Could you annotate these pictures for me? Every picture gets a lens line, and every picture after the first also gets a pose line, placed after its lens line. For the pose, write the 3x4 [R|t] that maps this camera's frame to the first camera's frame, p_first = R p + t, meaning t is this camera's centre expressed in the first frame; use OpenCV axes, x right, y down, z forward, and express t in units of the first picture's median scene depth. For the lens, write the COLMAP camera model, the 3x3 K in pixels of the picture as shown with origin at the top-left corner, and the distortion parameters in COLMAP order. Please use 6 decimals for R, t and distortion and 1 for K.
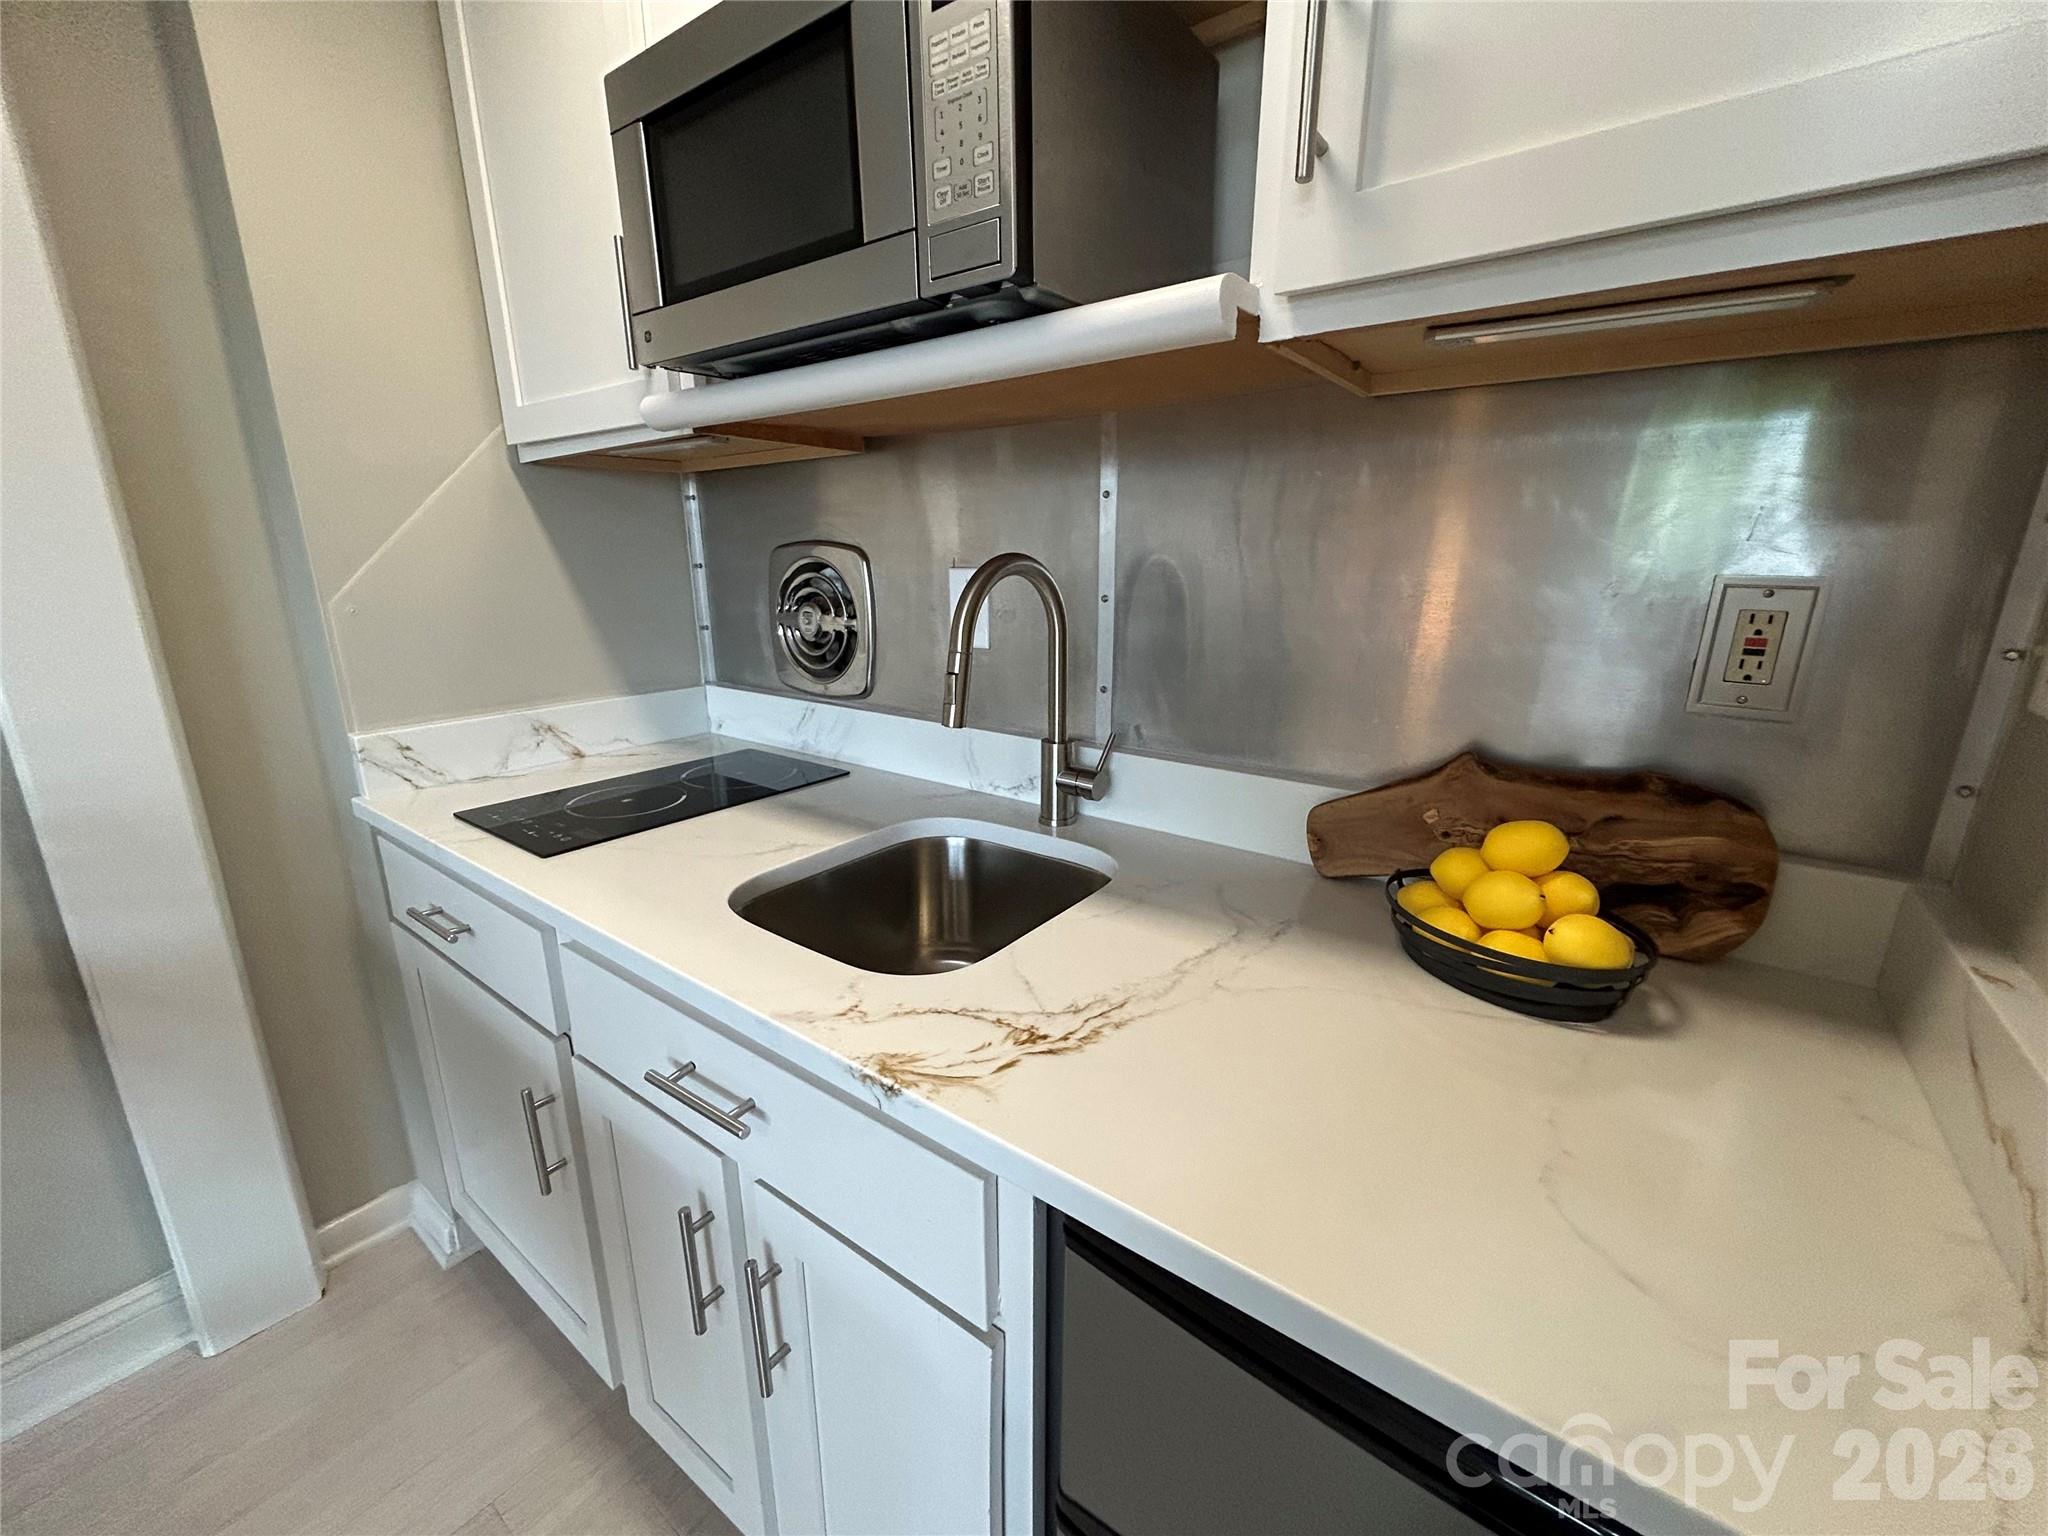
lens RADIAL K [[819.0, 0, 1024.0], [0, 819.0, 768.0], [0, 0, 1]] dist [-0.000965, -0.000018]
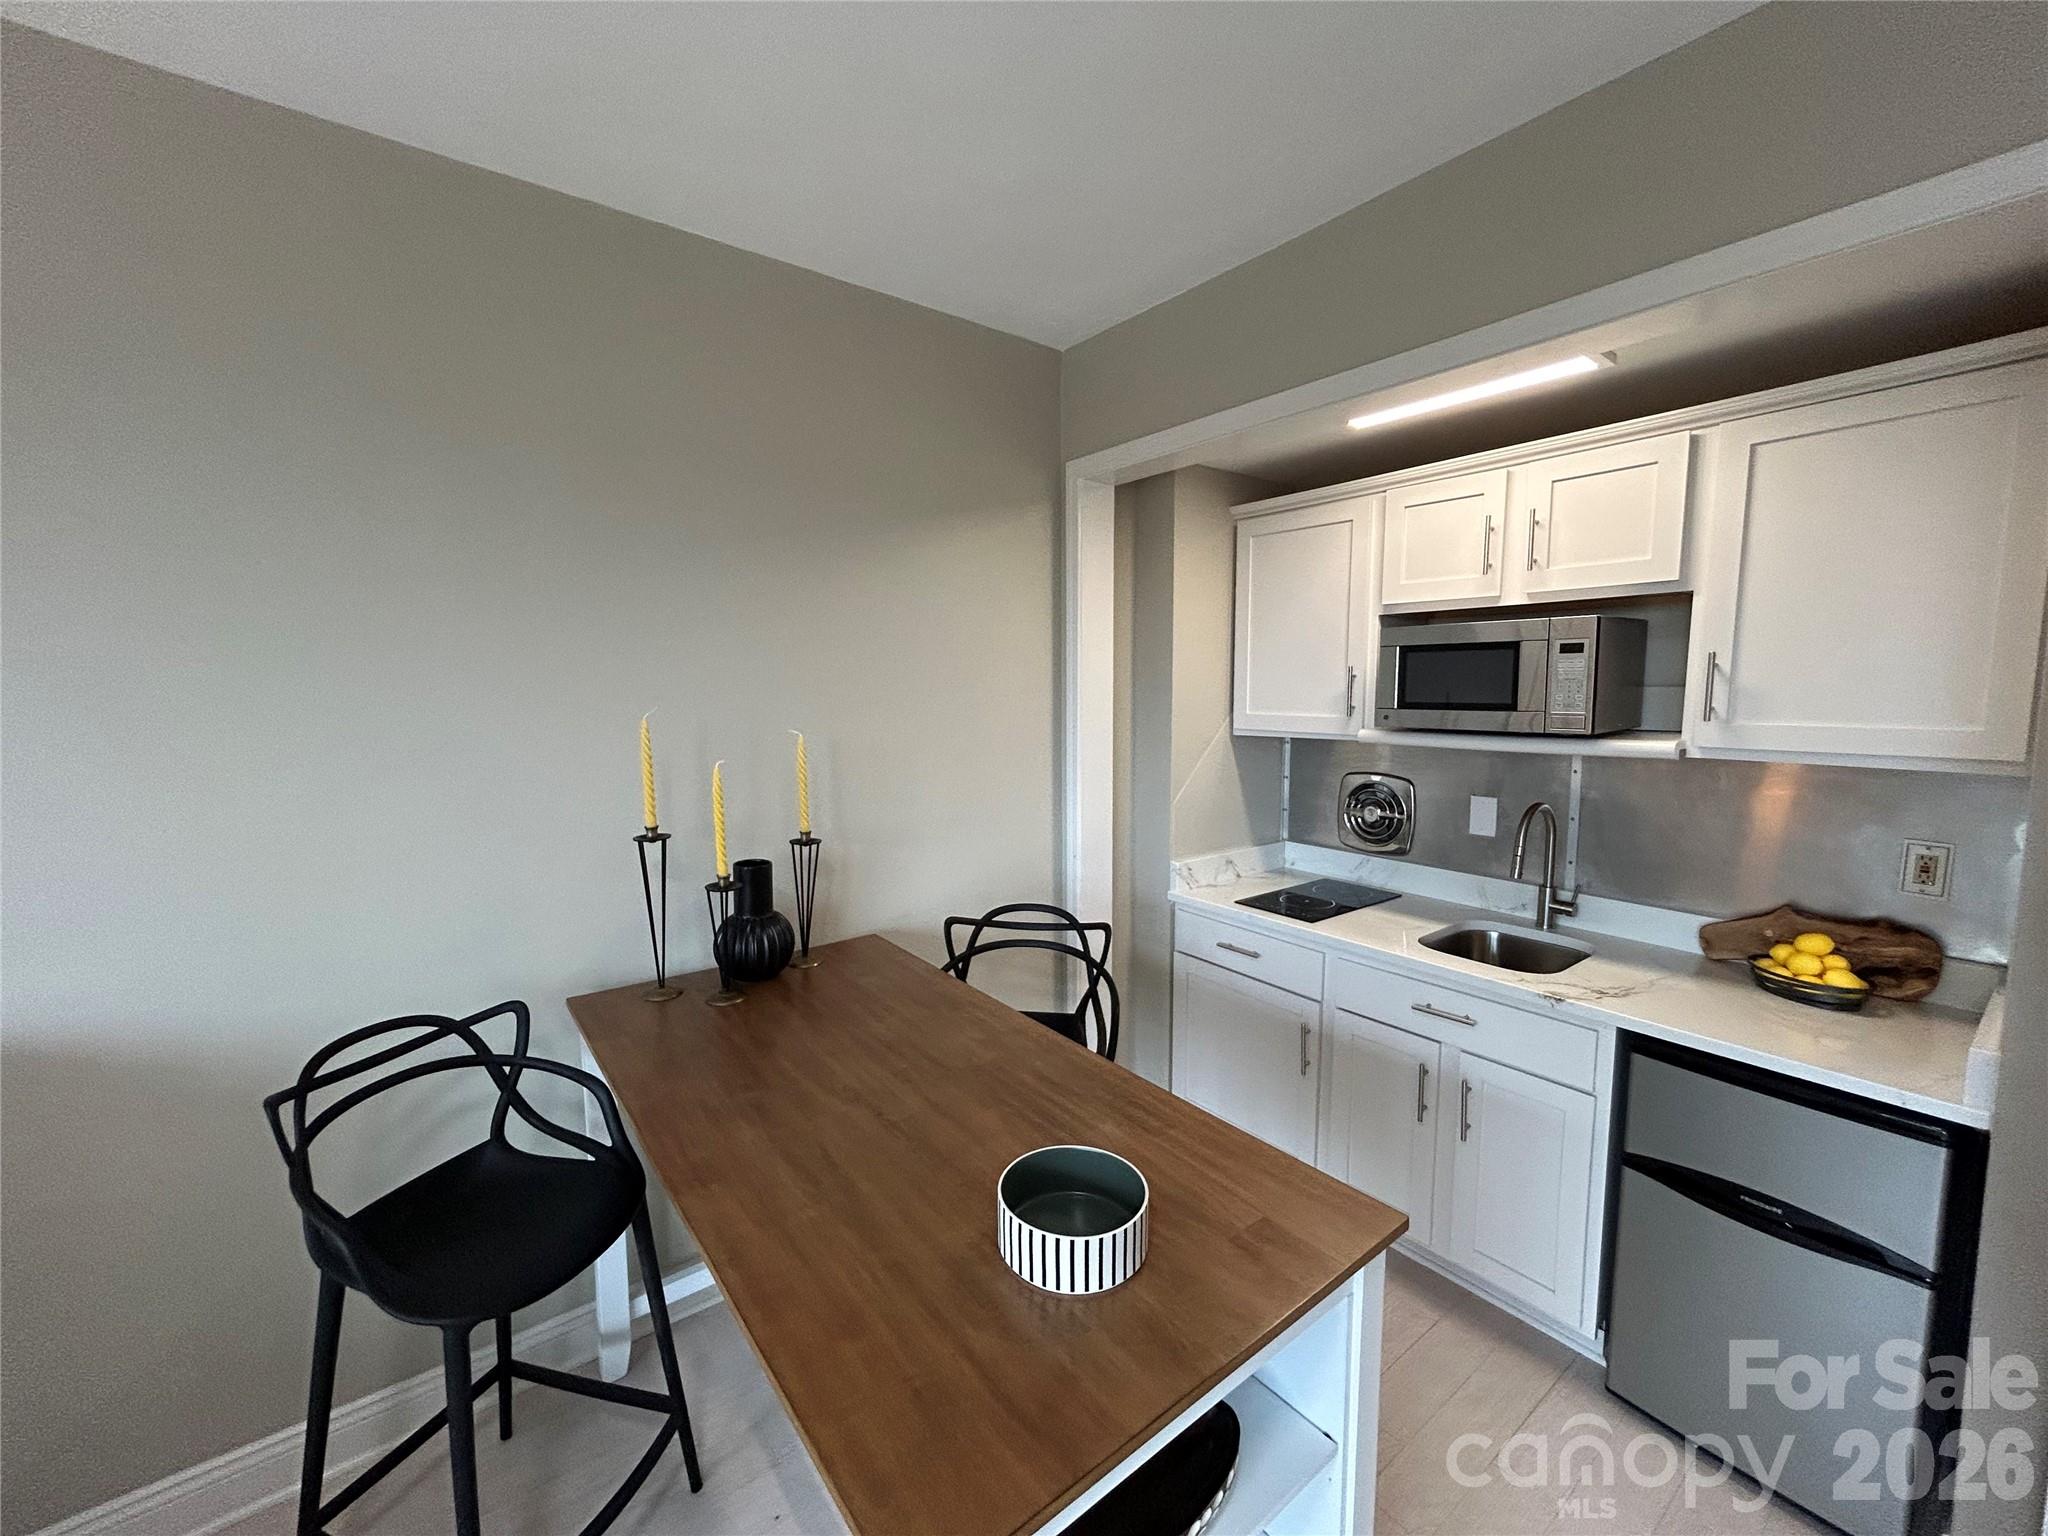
lens RADIAL K [[819.0, 0, 1024.0], [0, 819.0, 768.0], [0, 0, 1]] dist [-0.000965, -0.000018]
pose [[0.958077, 0.026293, -0.285301, -0.666158], [-0.069493, 0.987371, -0.142370, 0.058976], [0.277955, 0.156228, 0.947805, -1.411821]]
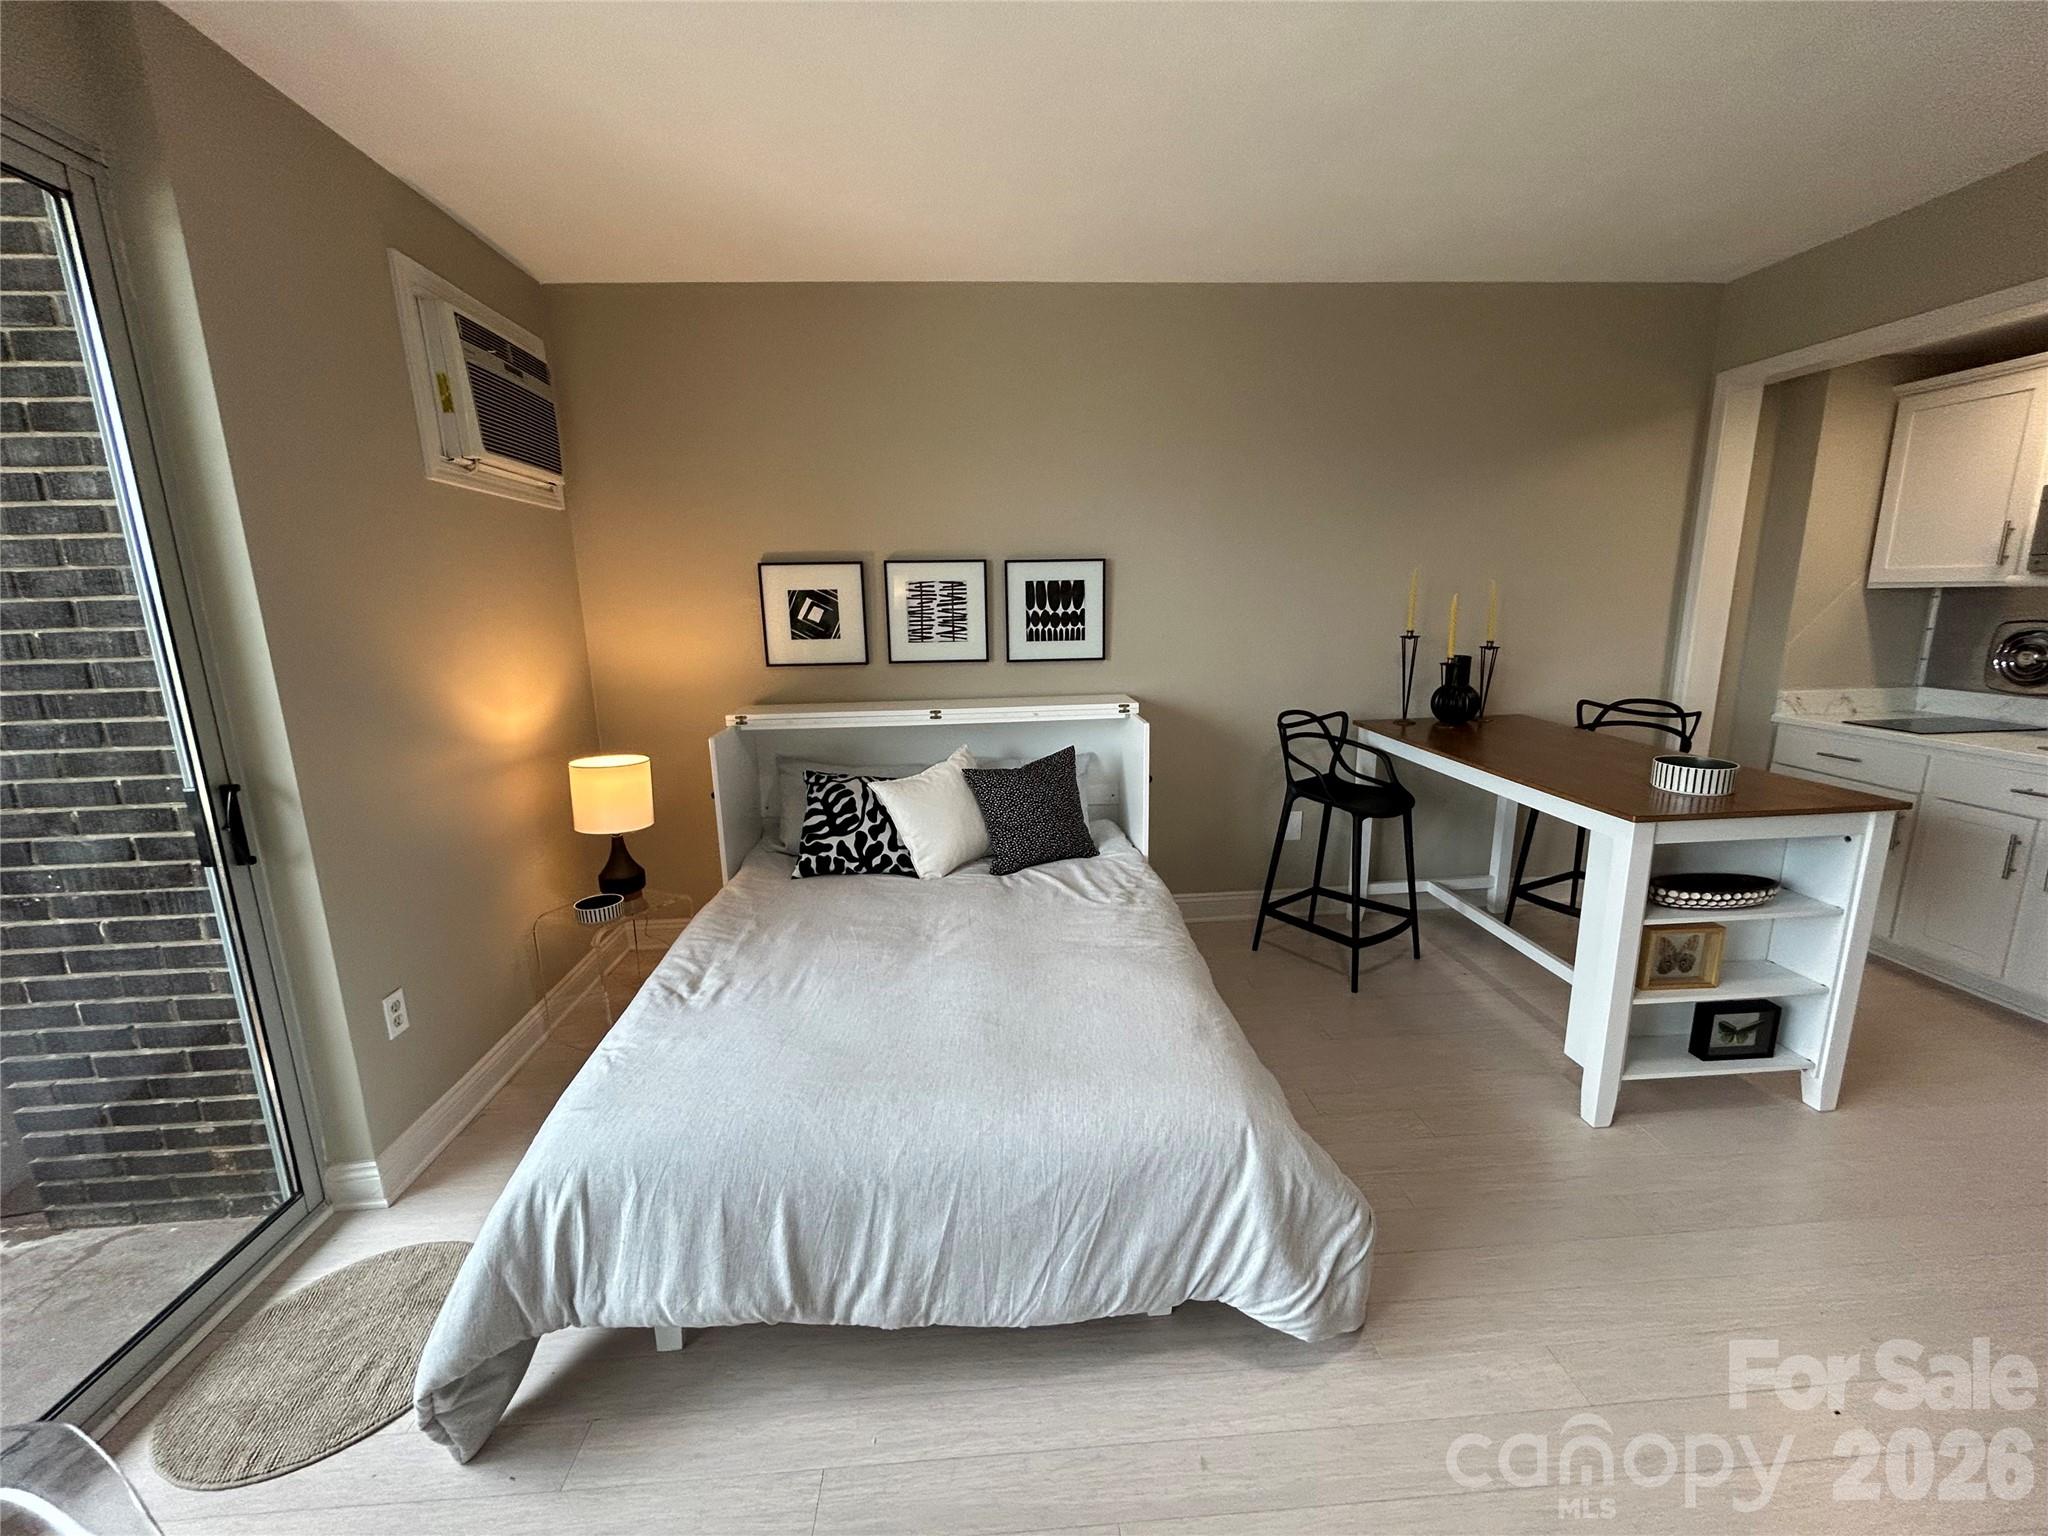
lens RADIAL K [[819.0, 0, 1024.0], [0, 819.0, 768.0], [0, 0, 1]] dist [-0.000965, -0.000018]
pose [[0.638141, 0.144630, -0.756213, -0.372218], [-0.173388, 0.983963, 0.041873, 0.618941], [0.750142, 0.104397, 0.652985, -3.079117]]
